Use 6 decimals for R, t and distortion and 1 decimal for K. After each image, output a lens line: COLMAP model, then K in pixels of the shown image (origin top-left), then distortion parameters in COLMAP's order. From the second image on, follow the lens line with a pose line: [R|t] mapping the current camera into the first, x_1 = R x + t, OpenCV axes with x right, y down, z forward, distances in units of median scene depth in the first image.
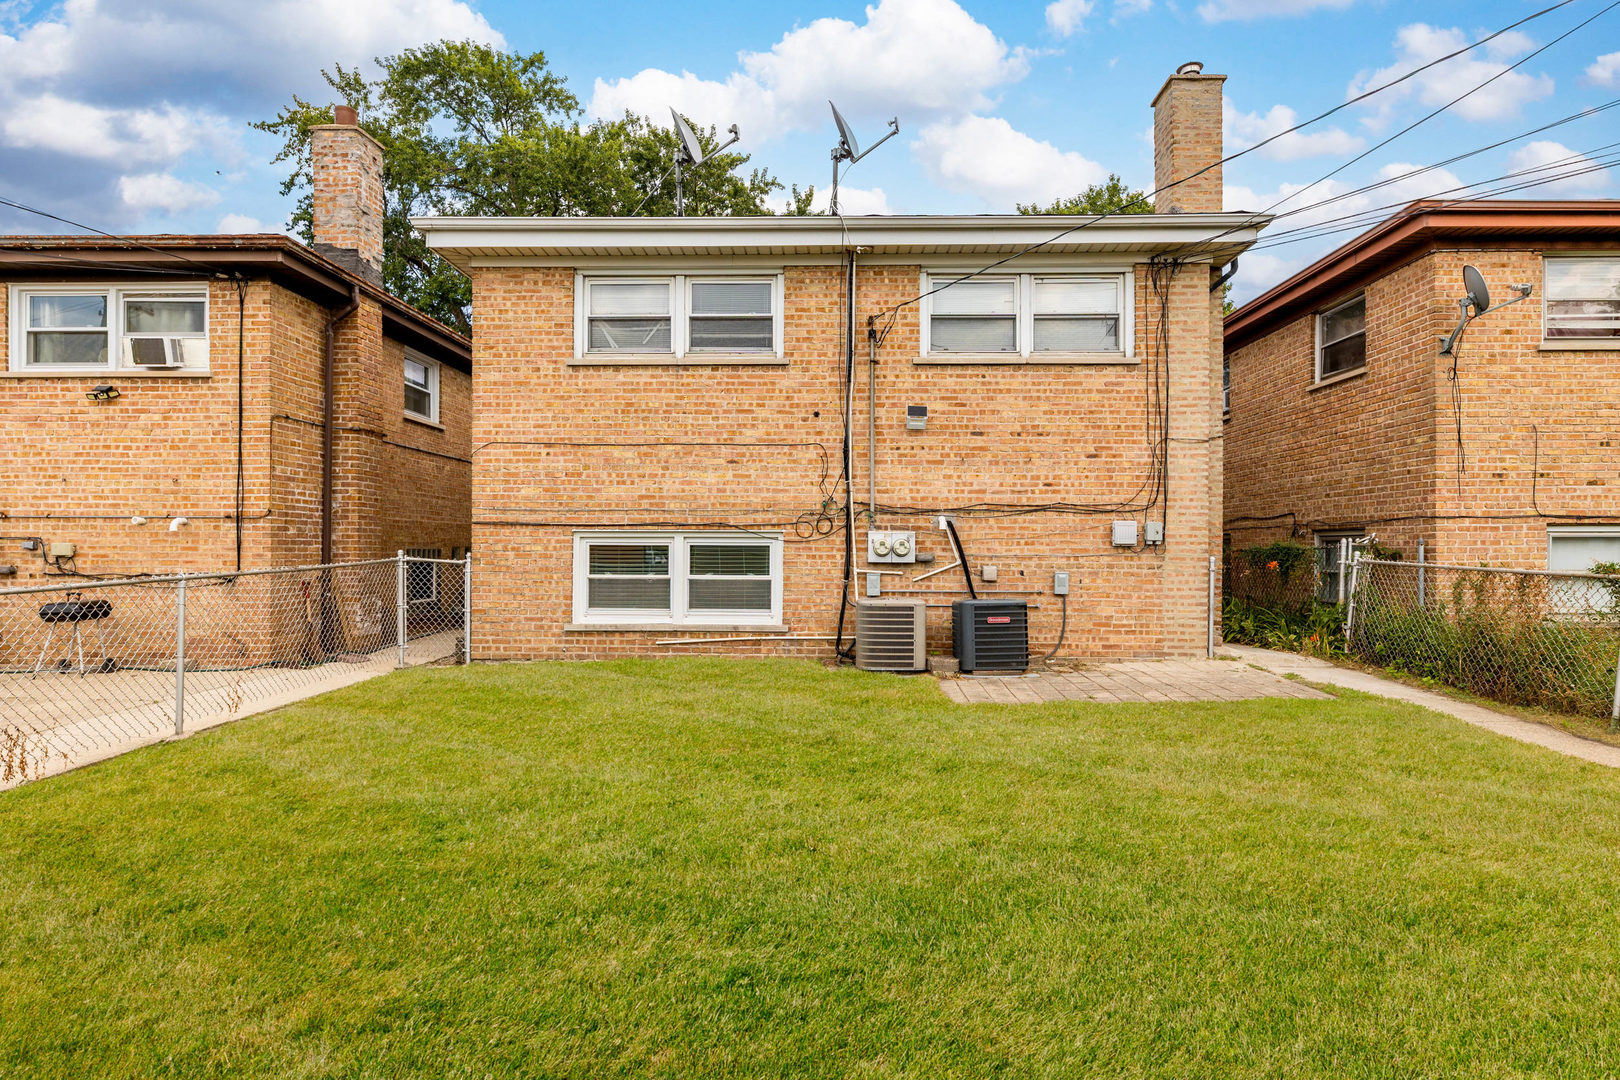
lens RADIAL K [[868.4, 0, 810.0], [0, 868.4, 540.0], [0, 0, 1]] dist [0.003020, 0.000868]
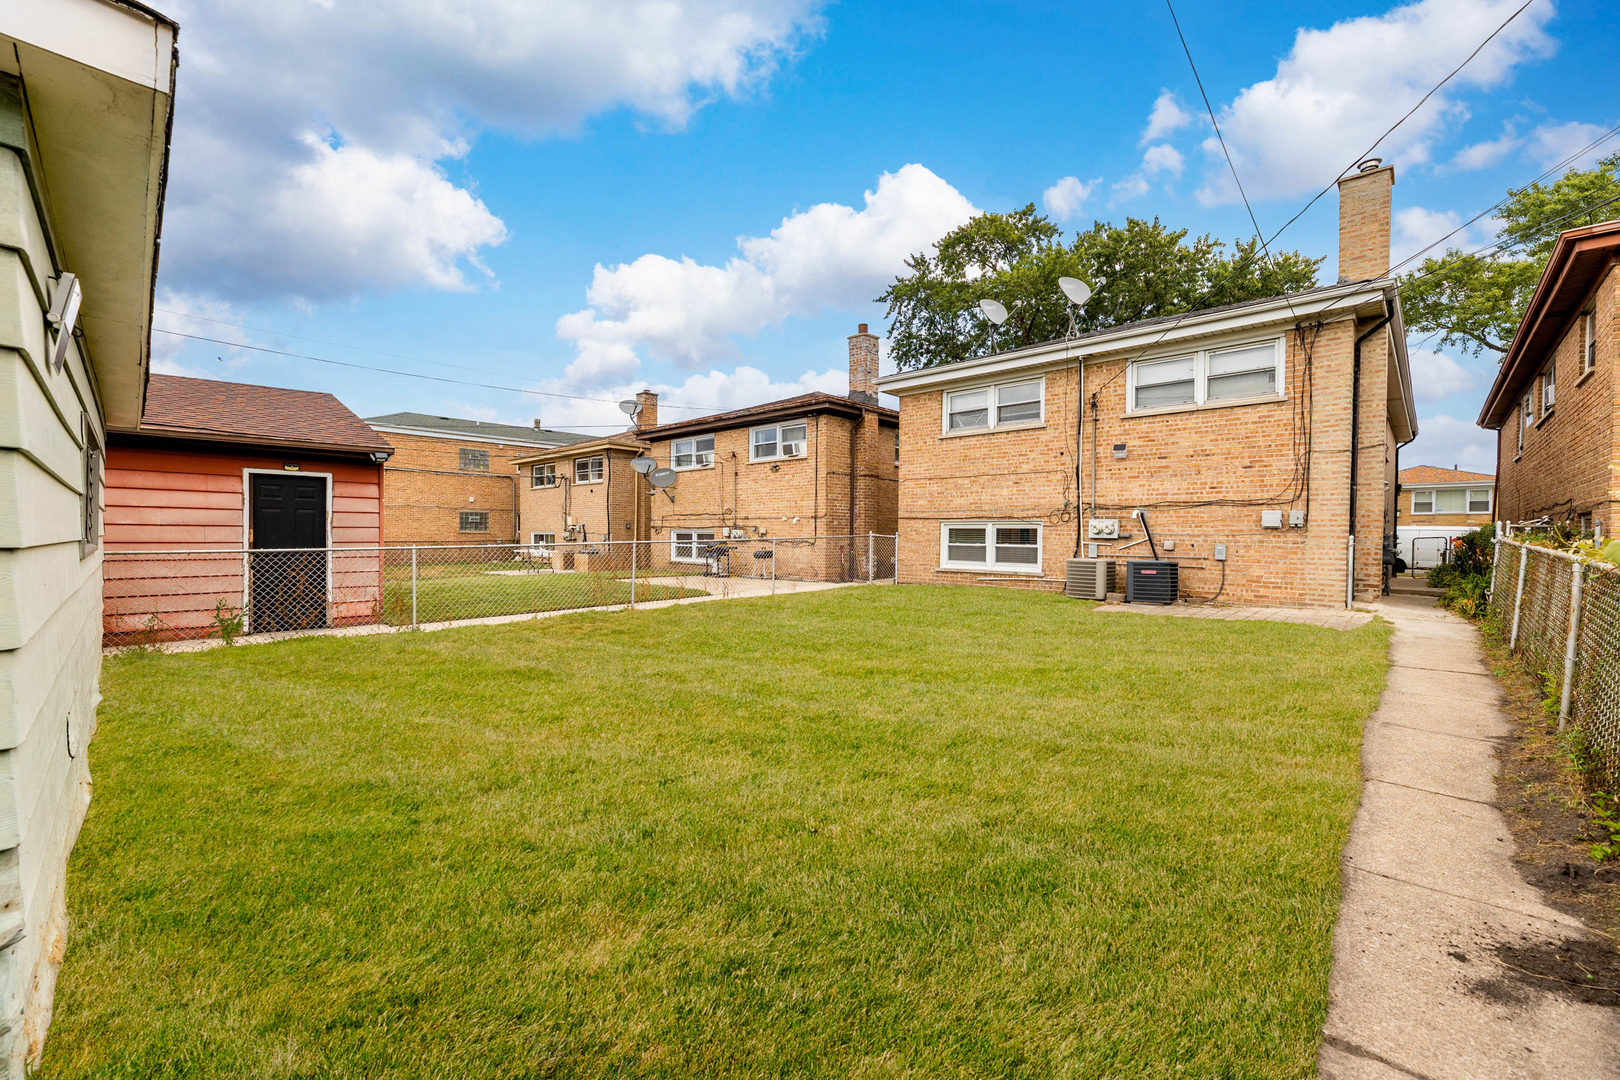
lens RADIAL K [[646.3, 0, 802.7], [0, 646.3, 539.8], [0, 0, 1]] dist [-0.000743, -0.000008]
pose [[0.742256, 0.008554, -0.670062, 0.495226], [0.000607, 0.999910, 0.013438, 0.011780], [0.670116, -0.010381, 0.742184, -0.324435]]
